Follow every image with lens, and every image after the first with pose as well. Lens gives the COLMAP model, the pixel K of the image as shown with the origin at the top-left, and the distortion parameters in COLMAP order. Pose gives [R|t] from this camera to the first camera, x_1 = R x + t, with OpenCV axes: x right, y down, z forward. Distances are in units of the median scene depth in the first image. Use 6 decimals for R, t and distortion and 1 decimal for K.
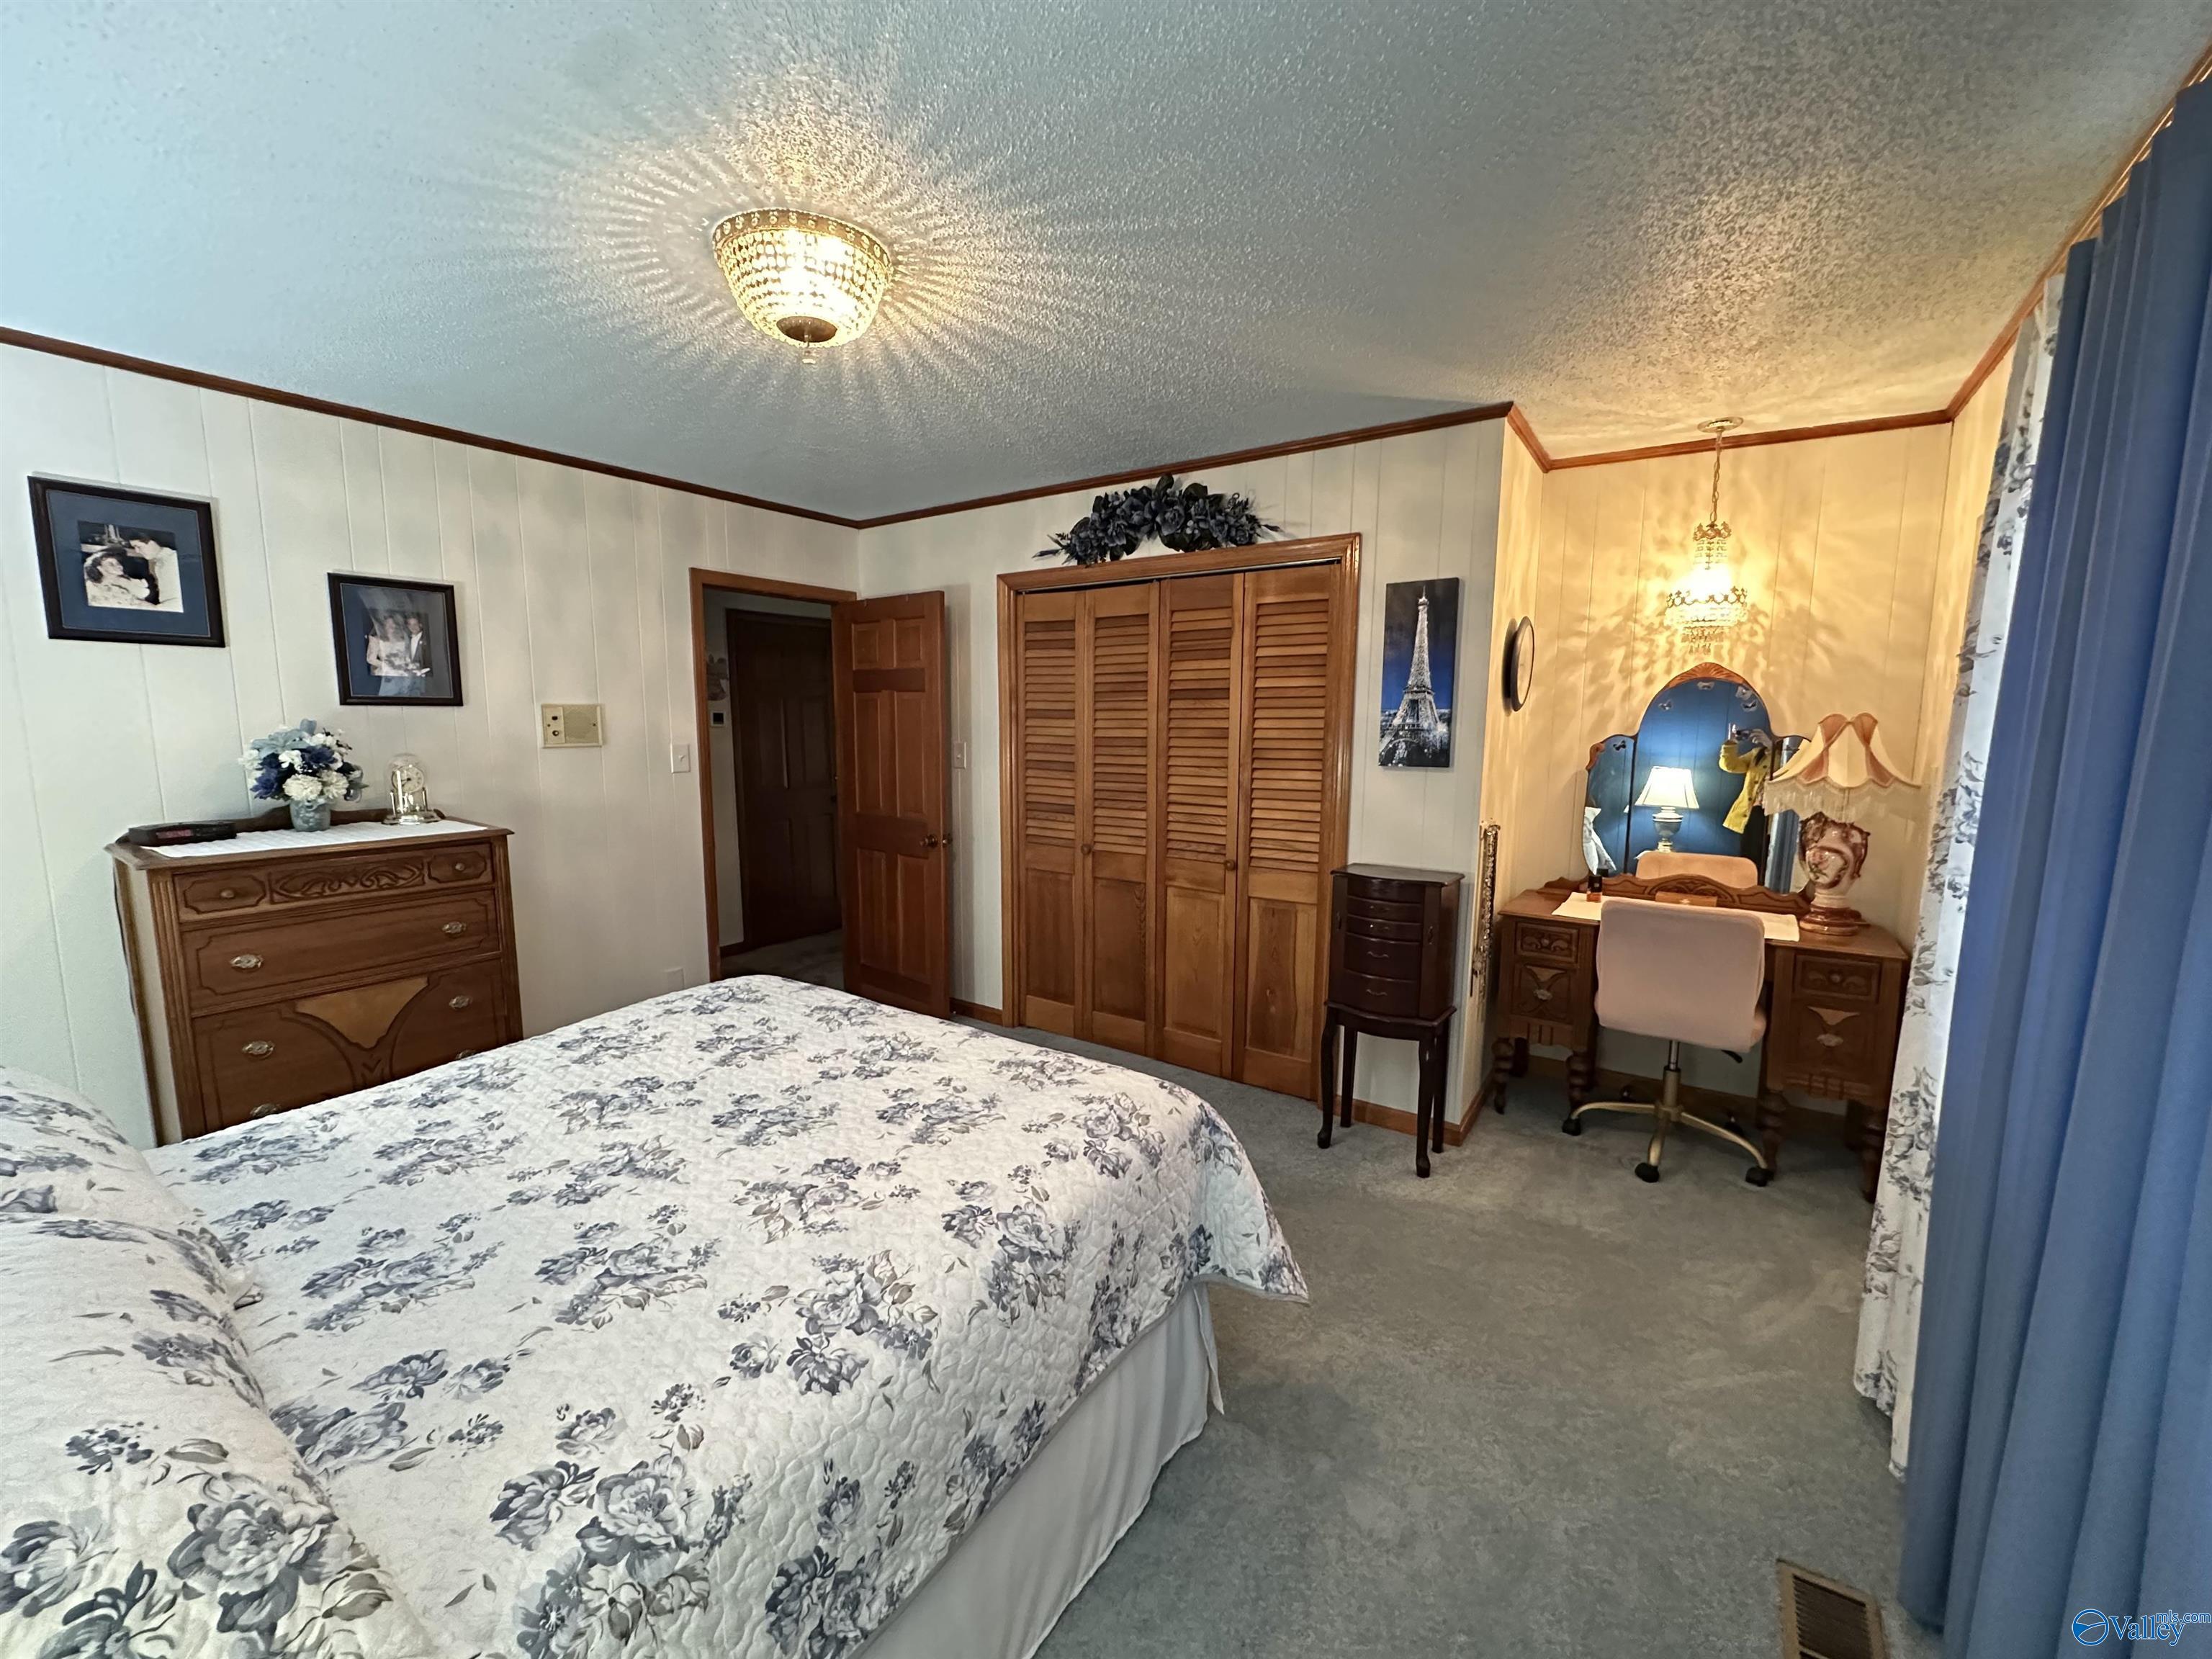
lens RADIAL K [[880.0, 0, 1103.7], [0, 880.0, 827.8], [0, 0, 1]] dist [-0.003475, 0.000033]
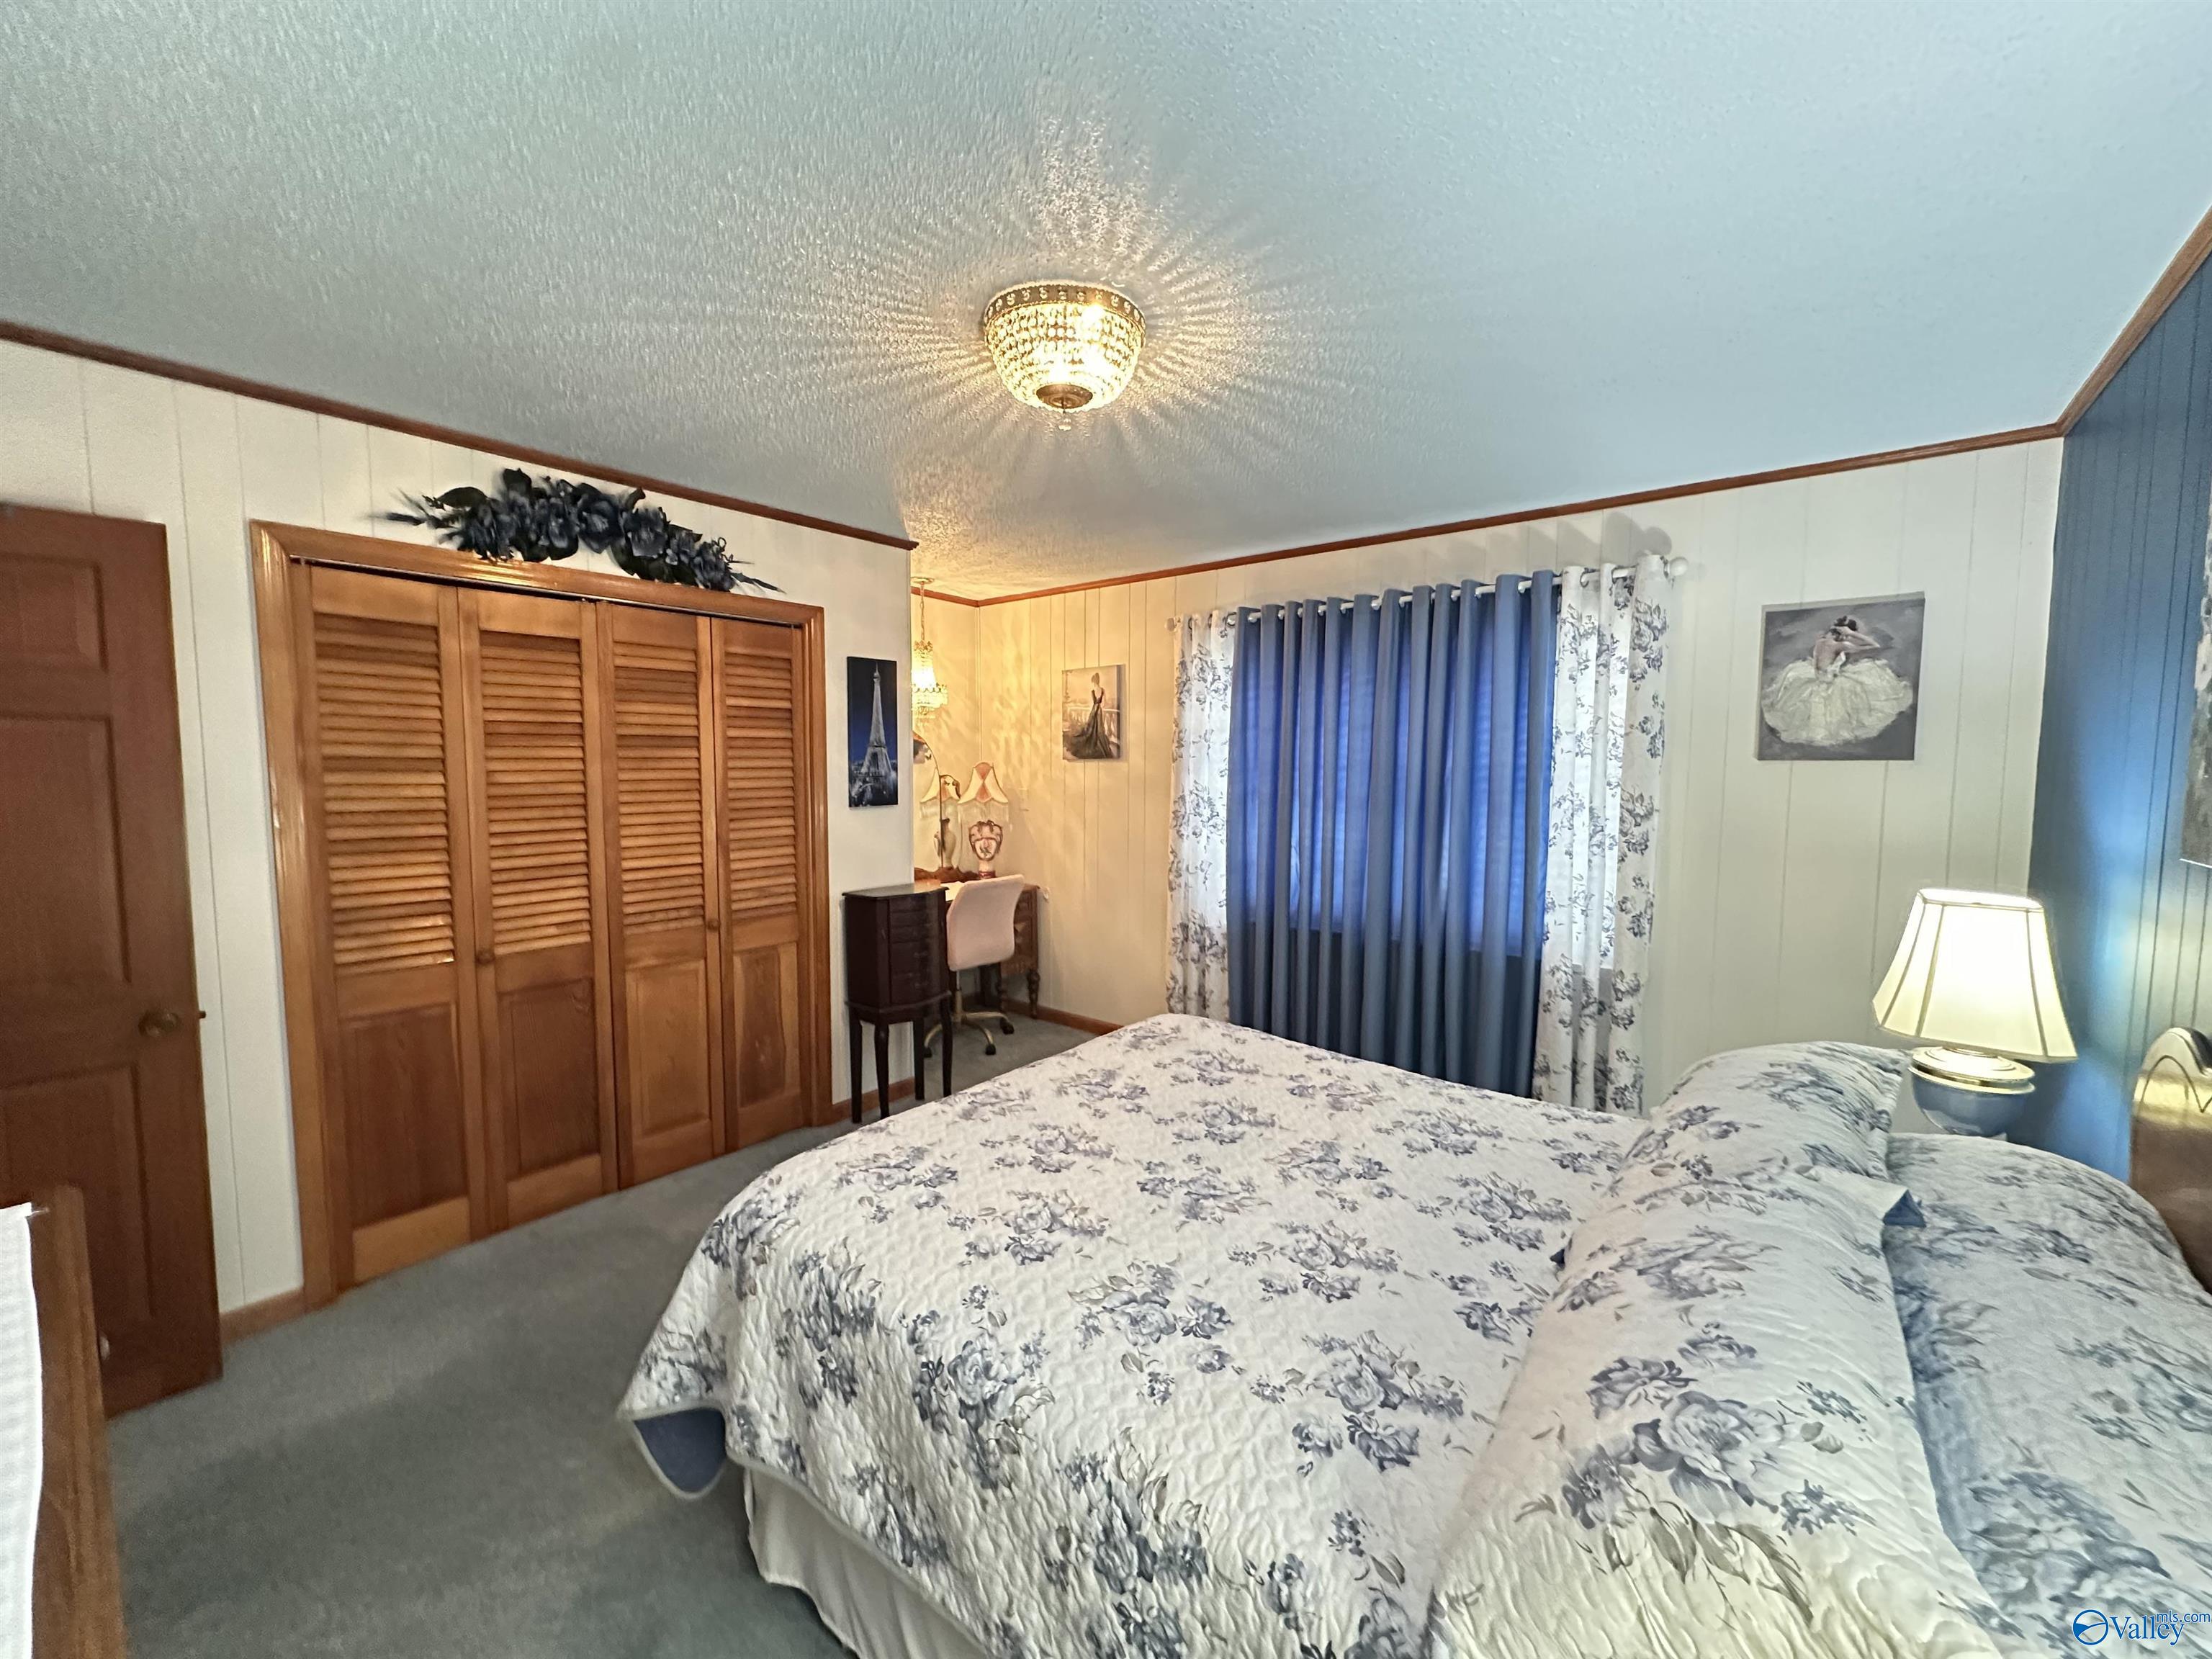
lens RADIAL K [[880.0, 0, 1103.7], [0, 880.0, 827.8], [0, 0, 1]] dist [-0.003475, 0.000033]
pose [[0.078238, -0.080055, 0.993715, -0.823450], [0.119912, 0.990290, 0.070338, -0.084091], [-0.989697, 0.113655, 0.087078, 0.550457]]
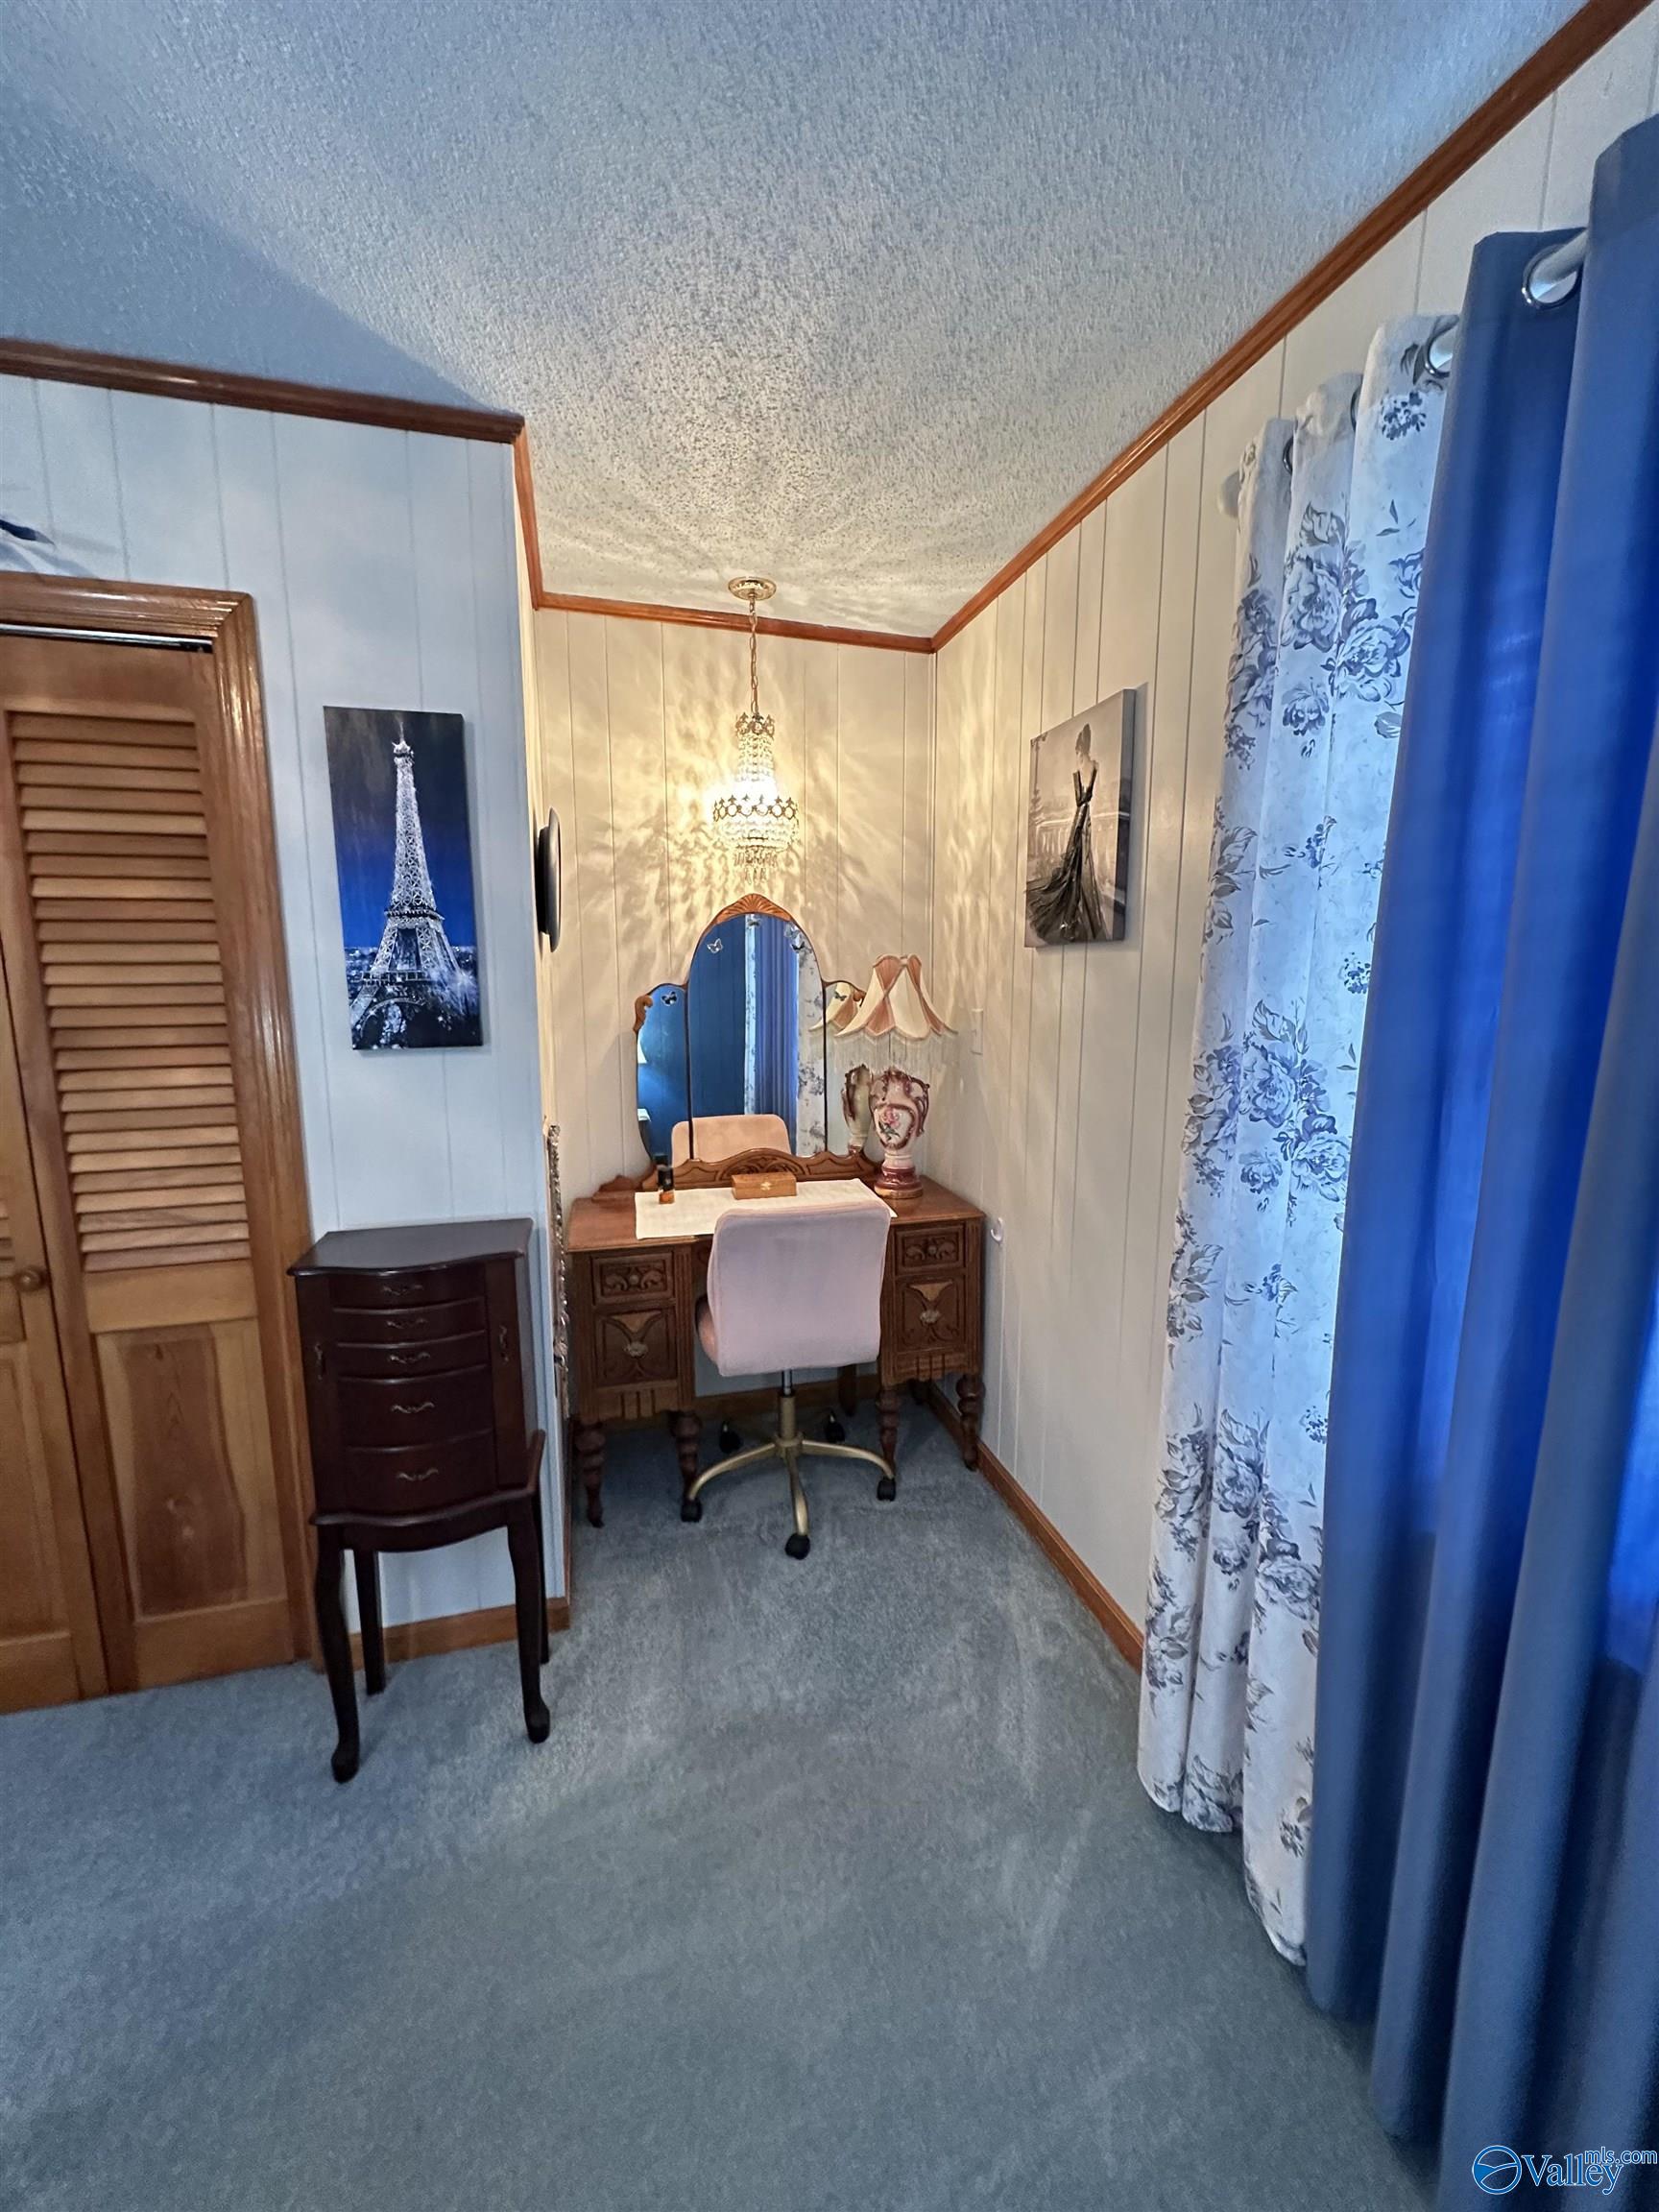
lens RADIAL K [[880.0, 0, 830.9], [0, 880.0, 1103.7], [0, 0, 1]] dist [-0.003475, 0.000033]
pose [[0.644422, -0.123123, 0.754693, 0.086558], [0.099082, 0.992077, 0.077246, -0.049216], [-0.758224, 0.024998, 0.651515, 0.411539]]
